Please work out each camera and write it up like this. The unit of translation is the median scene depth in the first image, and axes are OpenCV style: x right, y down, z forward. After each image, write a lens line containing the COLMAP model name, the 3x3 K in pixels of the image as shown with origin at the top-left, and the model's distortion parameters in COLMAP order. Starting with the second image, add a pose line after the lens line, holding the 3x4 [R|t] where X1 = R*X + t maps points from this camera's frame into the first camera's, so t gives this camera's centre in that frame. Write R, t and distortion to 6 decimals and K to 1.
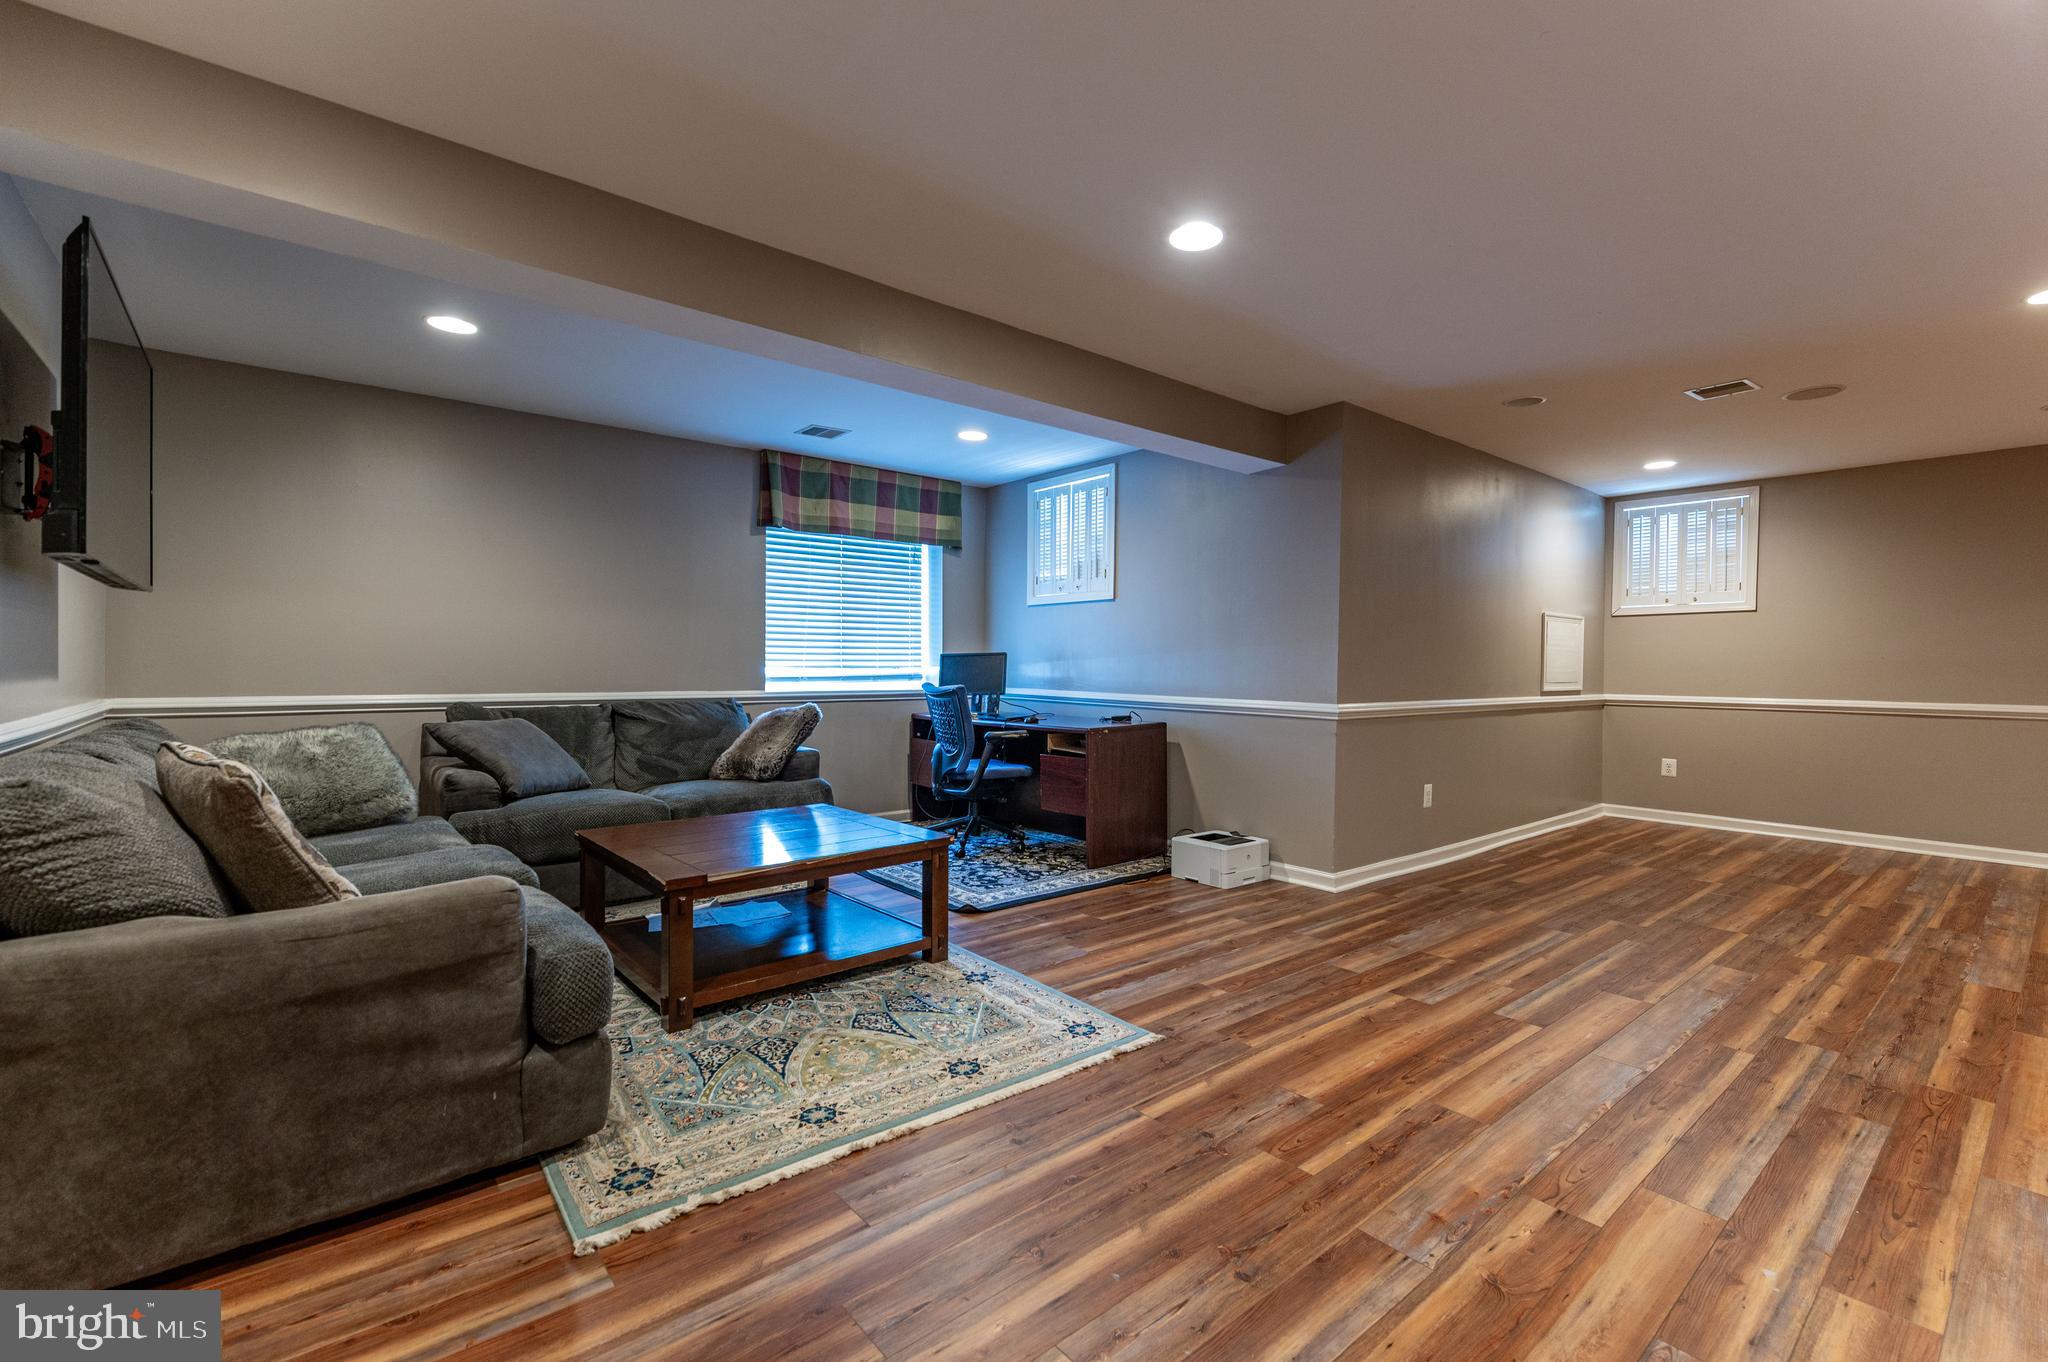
lens RADIAL K [[891.3, 0, 1022.4], [0, 891.3, 676.1], [0, 0, 1]] dist [0.000120, -0.000027]
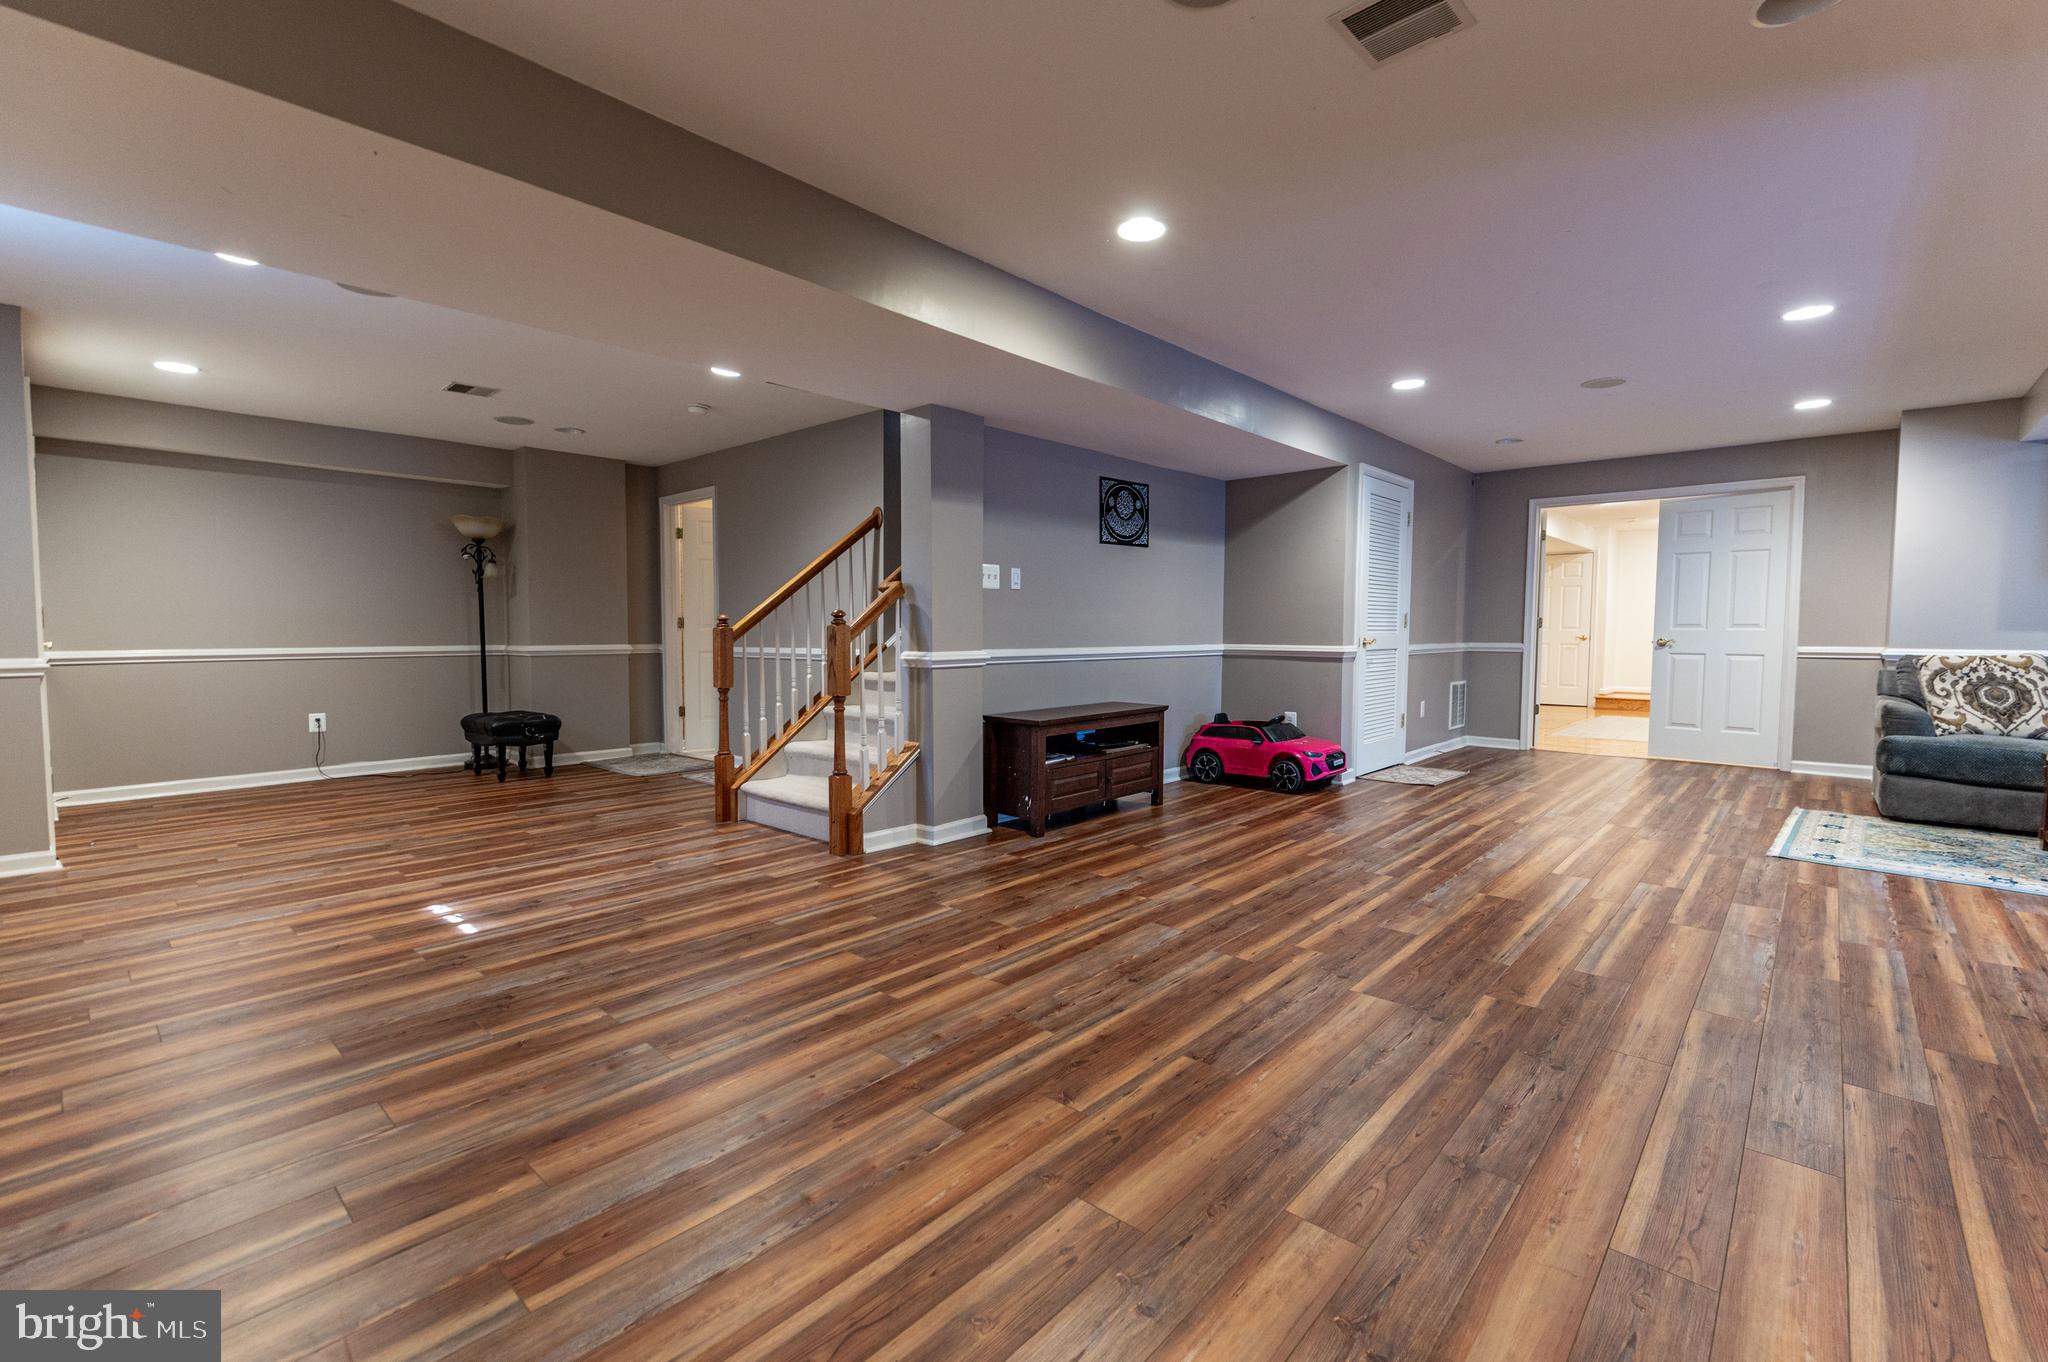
lens RADIAL K [[891.3, 0, 1024.8], [0, 891.3, 678.4], [0, 0, 1]] dist [0.000120, -0.000027]
pose [[-0.990332, -0.000295, -0.138716, 1.320539], [-0.009784, 0.997656, 0.067723, 0.003064], [0.138371, 0.068425, -0.988014, 1.858260]]
